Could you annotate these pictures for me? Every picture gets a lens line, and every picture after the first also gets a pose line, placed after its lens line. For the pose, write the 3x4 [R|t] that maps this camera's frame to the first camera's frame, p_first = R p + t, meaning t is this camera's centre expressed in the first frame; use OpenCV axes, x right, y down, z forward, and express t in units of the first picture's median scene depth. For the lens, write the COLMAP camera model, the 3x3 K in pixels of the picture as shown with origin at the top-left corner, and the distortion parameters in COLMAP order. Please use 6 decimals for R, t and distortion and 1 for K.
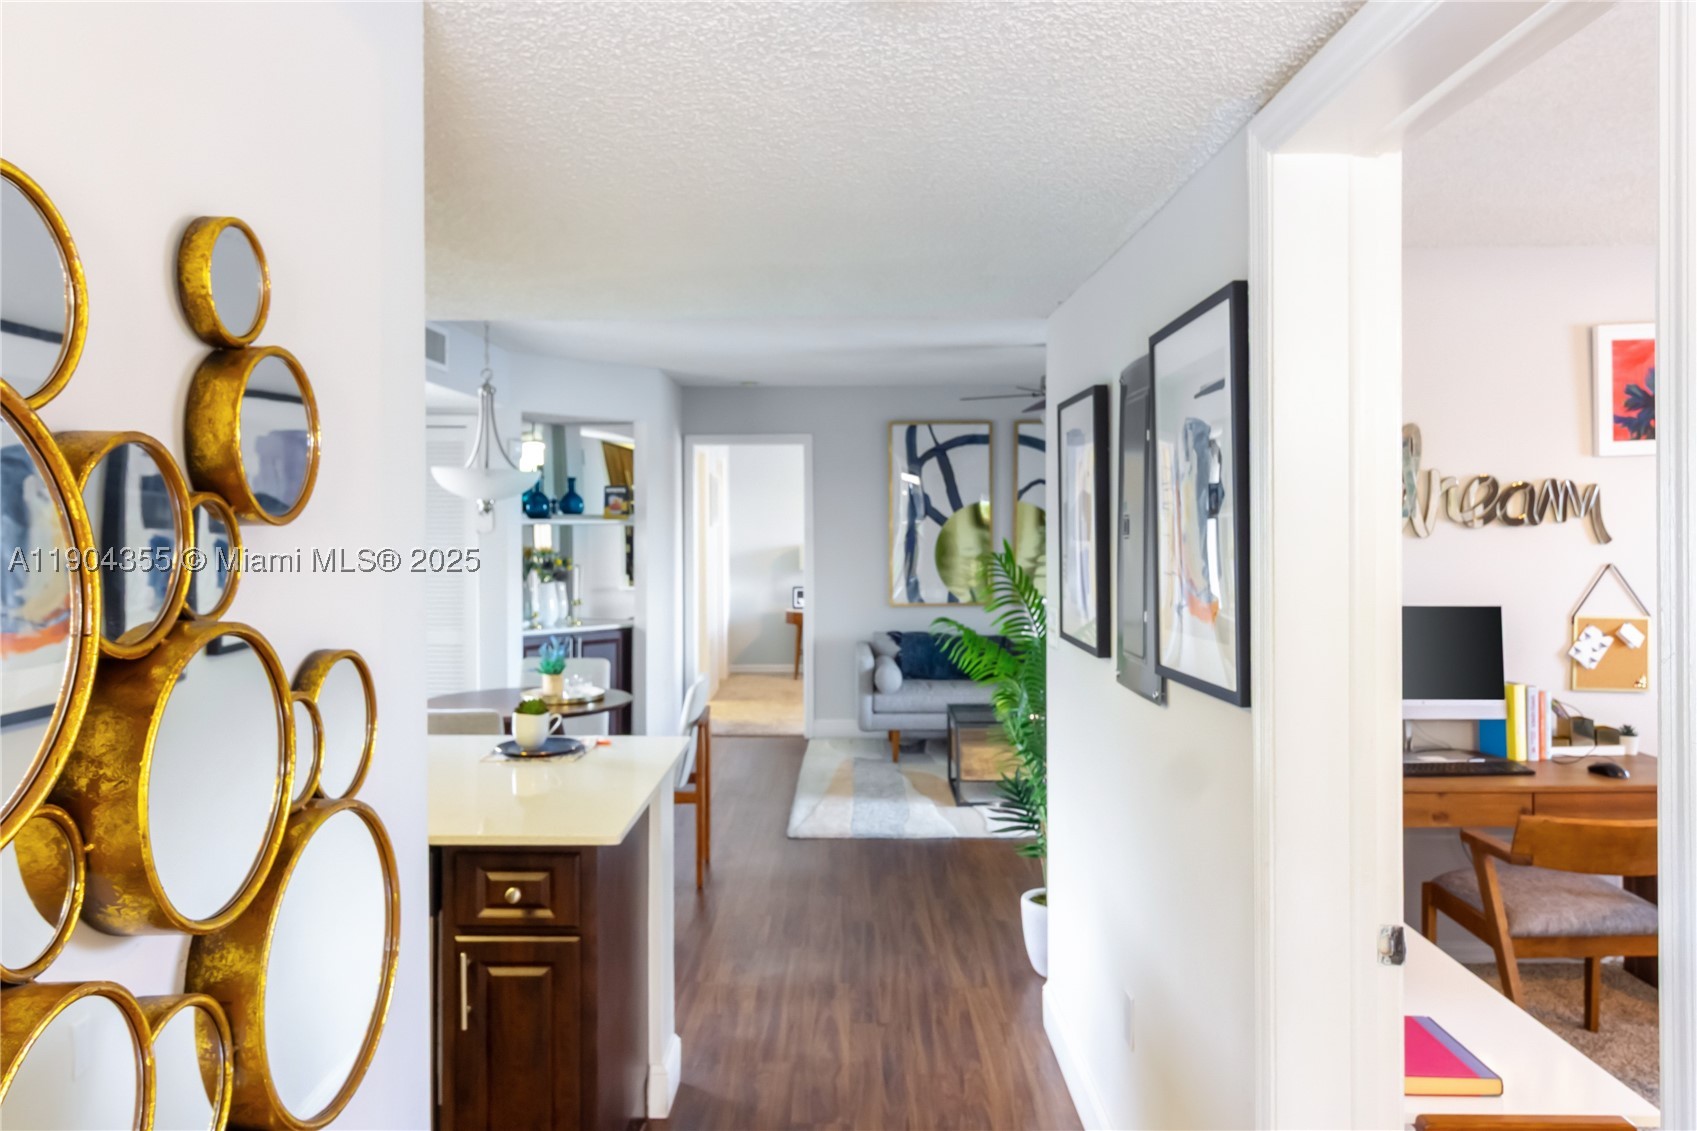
lens RADIAL K [[1155.0, 0, 846.8], [0, 1155.0, 550.5], [0, 0, 1]] dist [0.006494, 0.001900]
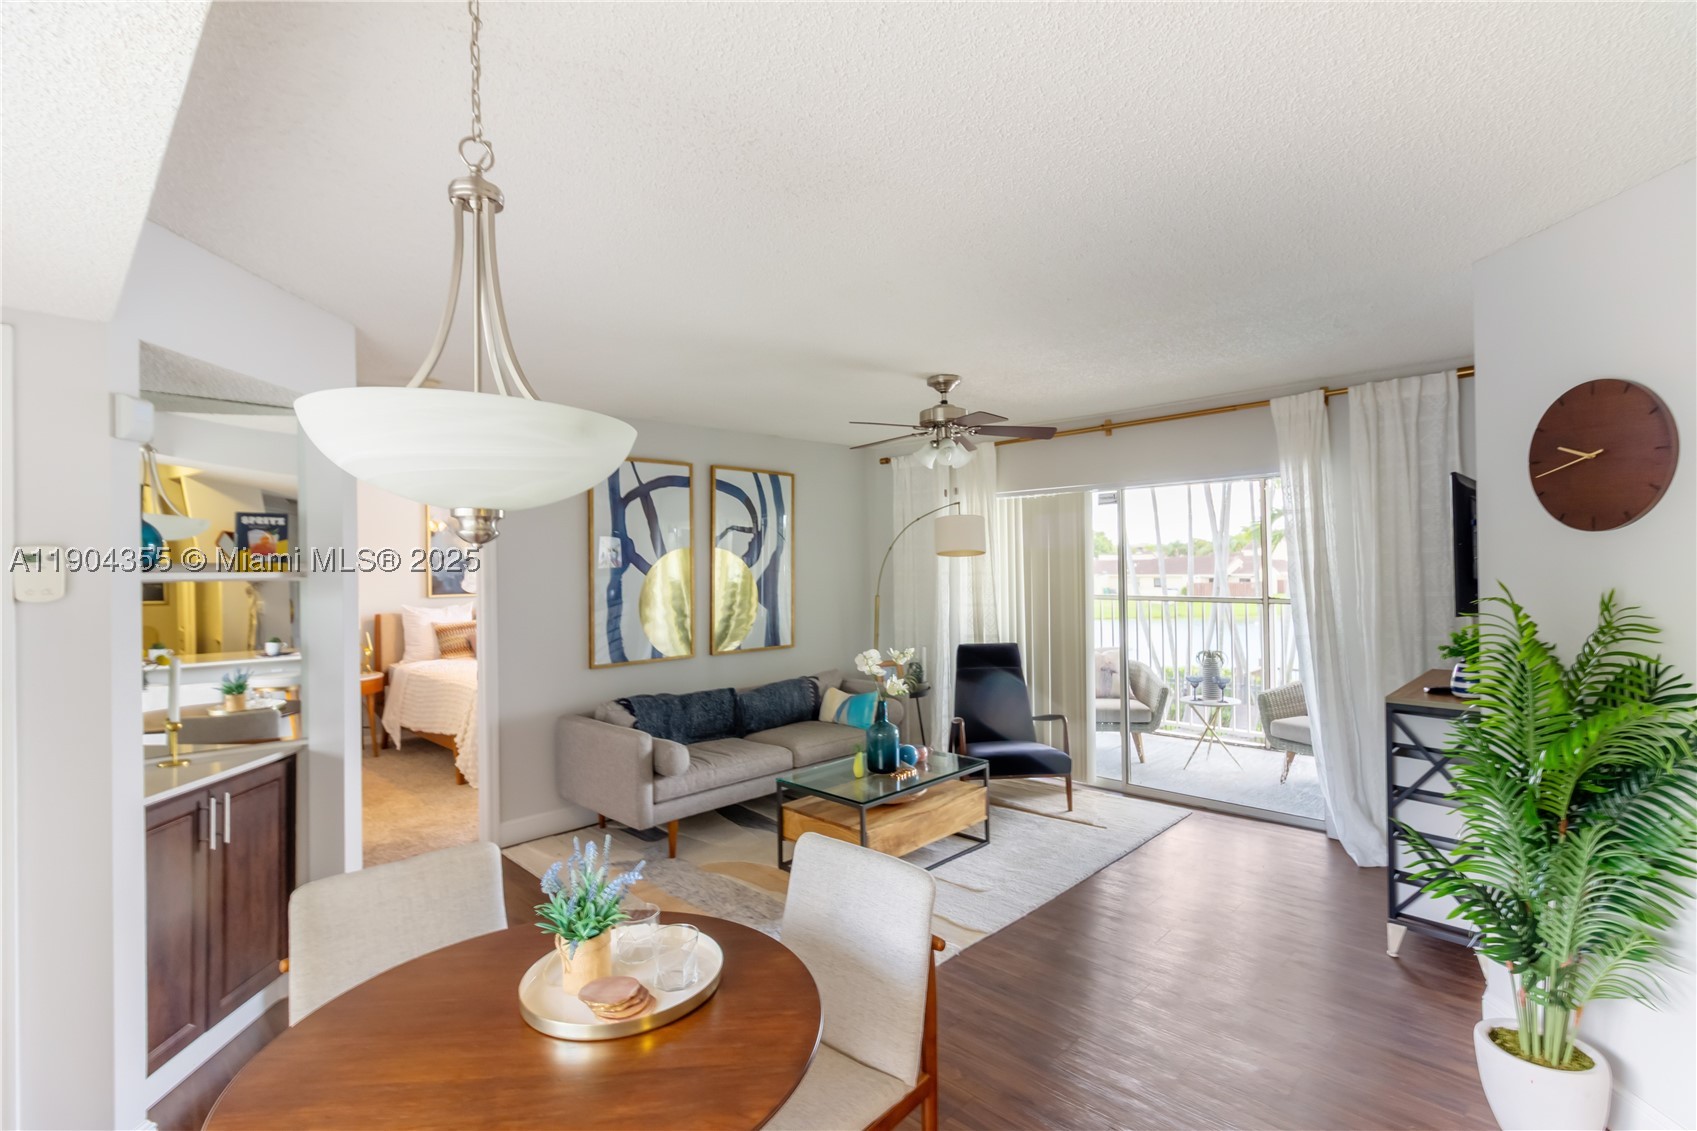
lens RADIAL K [[777.3, 0, 844.1], [0, 777.3, 561.4], [0, 0, 1]] dist [0.003914, -0.000421]
pose [[0.703952, -0.004491, 0.710233, -0.242985], [0.030456, 0.999251, -0.023868, -0.012025], [-0.709594, 0.038433, 0.703562, 0.460765]]
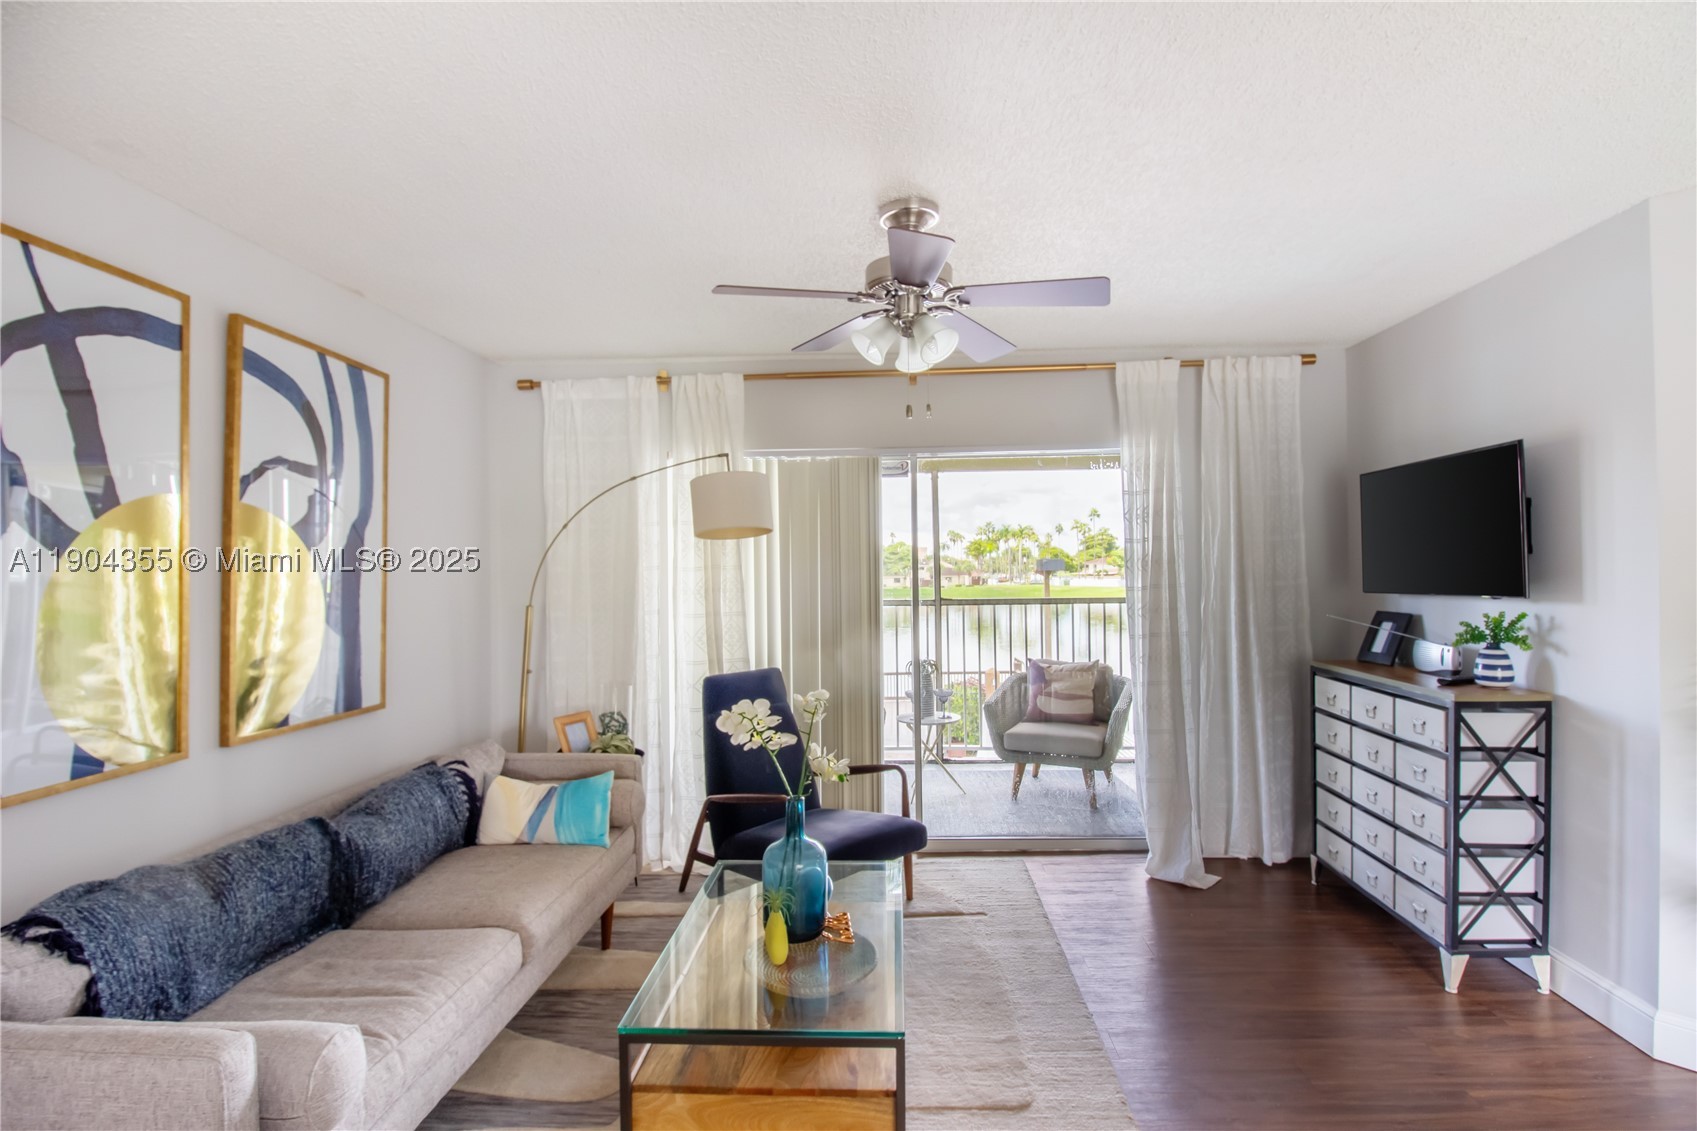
lens RADIAL K [[811.5, 0, 844.7], [0, 811.5, 557.4], [0, 0, 1]] dist [0.002898, 0.000204]
pose [[0.035535, 0.020688, 0.999154, -0.146848], [0.036607, 0.999088, -0.021988, -0.006716], [-0.998698, 0.037357, 0.034746, 0.765766]]
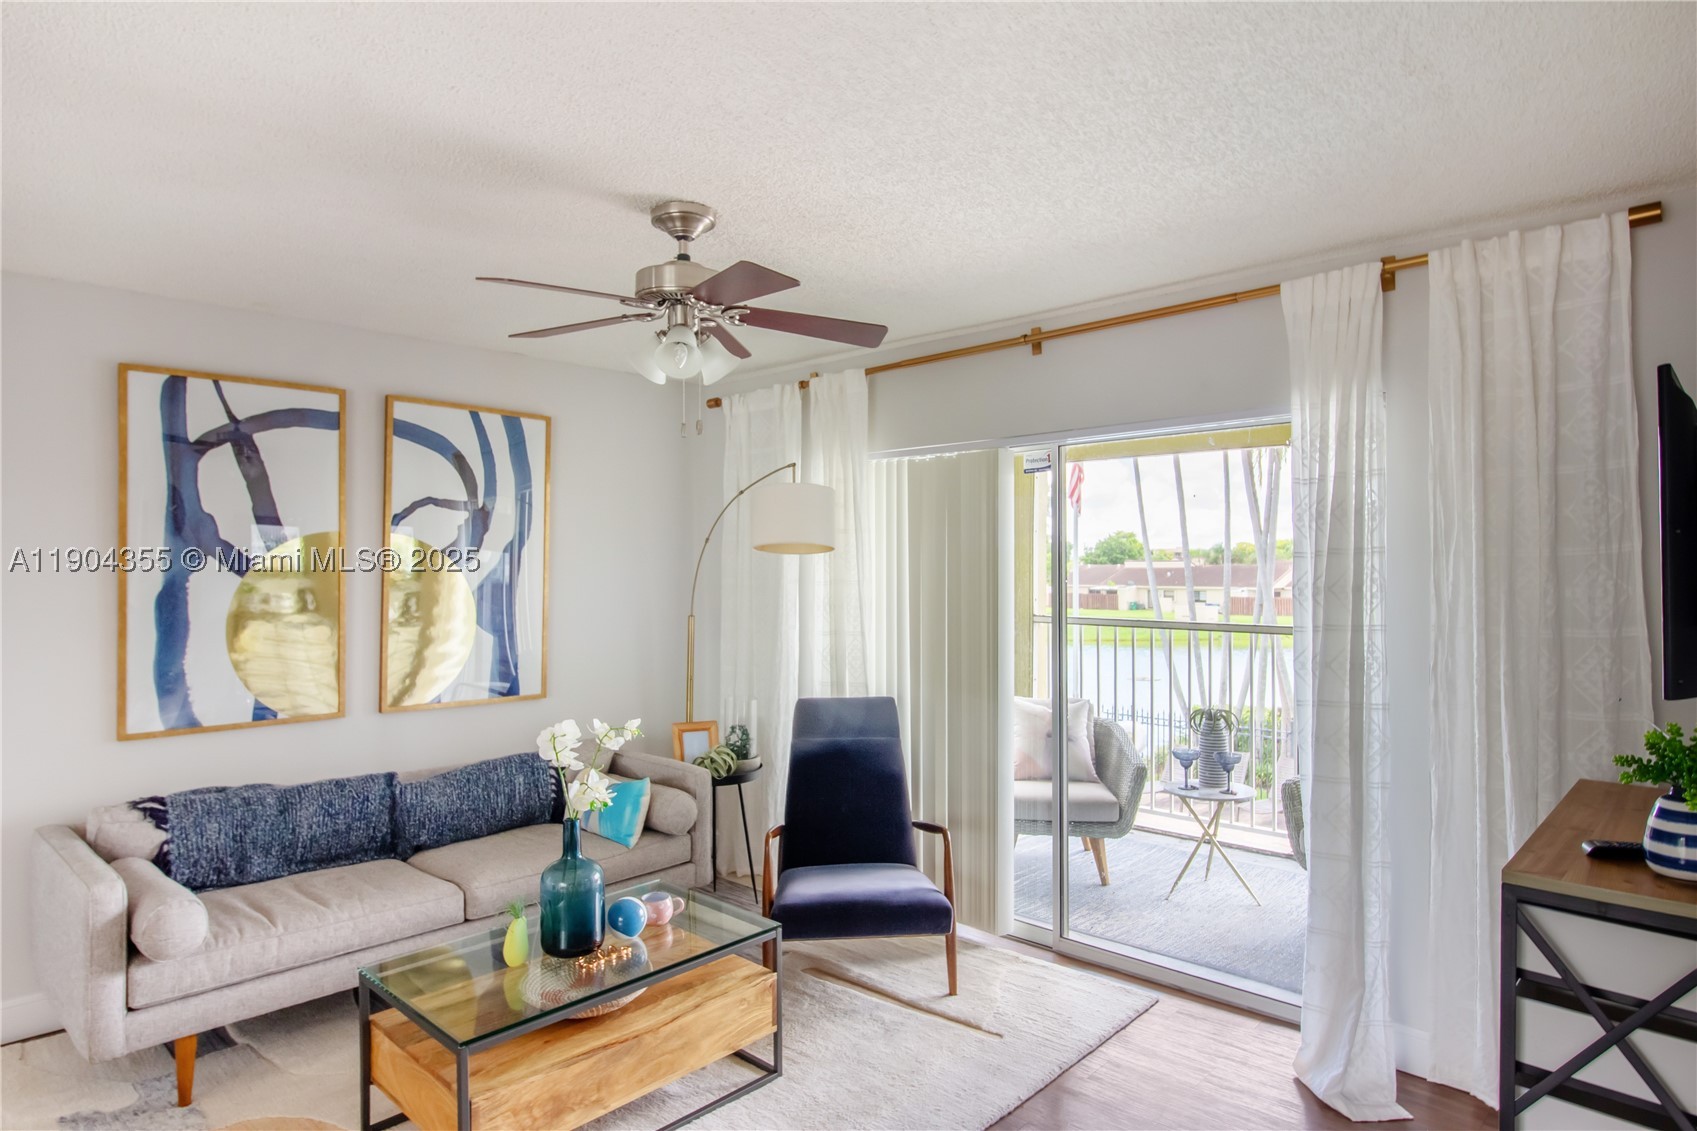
lens RADIAL K [[963.4, 0, 851.9], [0, 963.4, 562.6], [0, 0, 1]] dist [-0.001273, -0.001938]
pose [[0.676174, 0.008201, 0.736696, -0.053072], [0.016104, 0.999535, -0.025908, -0.011332], [-0.736566, 0.029382, 0.675728, 0.500802]]
